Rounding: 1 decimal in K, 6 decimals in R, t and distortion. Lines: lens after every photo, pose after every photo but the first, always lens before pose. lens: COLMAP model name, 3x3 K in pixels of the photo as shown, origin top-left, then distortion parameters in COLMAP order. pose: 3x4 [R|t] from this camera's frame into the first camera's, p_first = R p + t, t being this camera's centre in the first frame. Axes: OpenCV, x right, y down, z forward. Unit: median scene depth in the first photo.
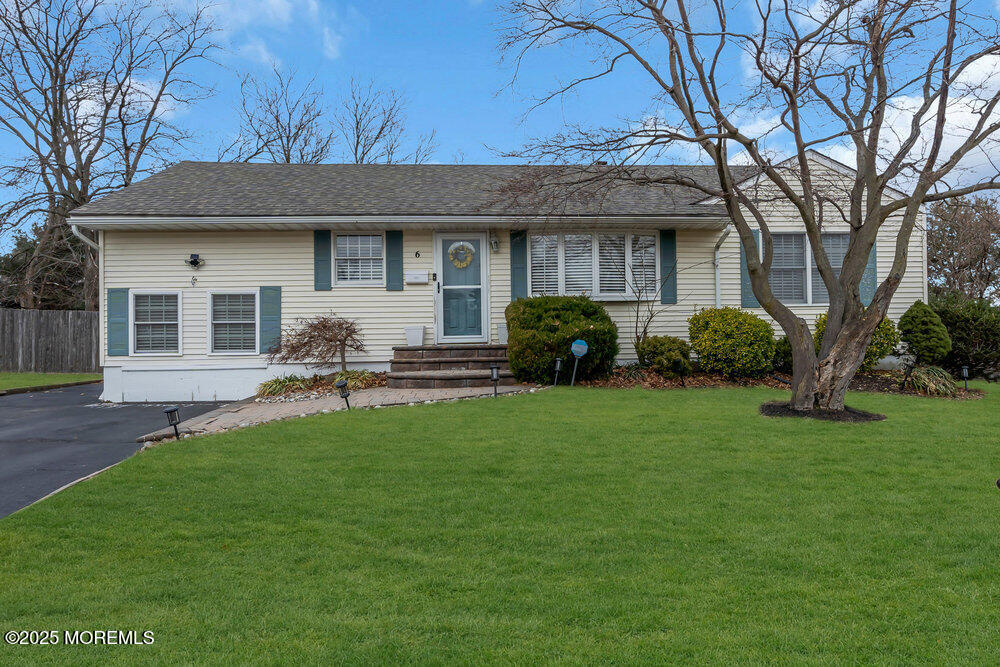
lens RADIAL K [[426.9, 0, 500.0], [0, 426.9, 318.0], [0, 0, 1]] dist [-0.000877, -0.000056]
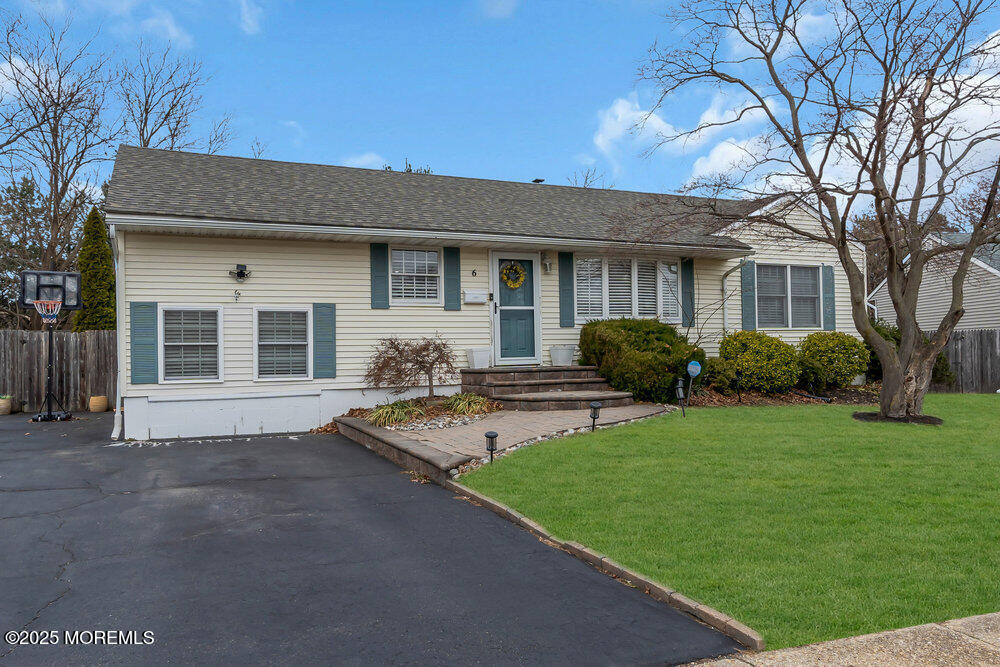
lens RADIAL K [[460.6, 0, 504.1], [0, 460.6, 334.2], [0, 0, 1]] dist [-0.000573, 0.000233]
pose [[0.976174, 0.007040, 0.216873, -0.381488], [-0.004836, 0.999931, -0.010694, -0.001148], [-0.216934, 0.009390, 0.976141, -0.024190]]
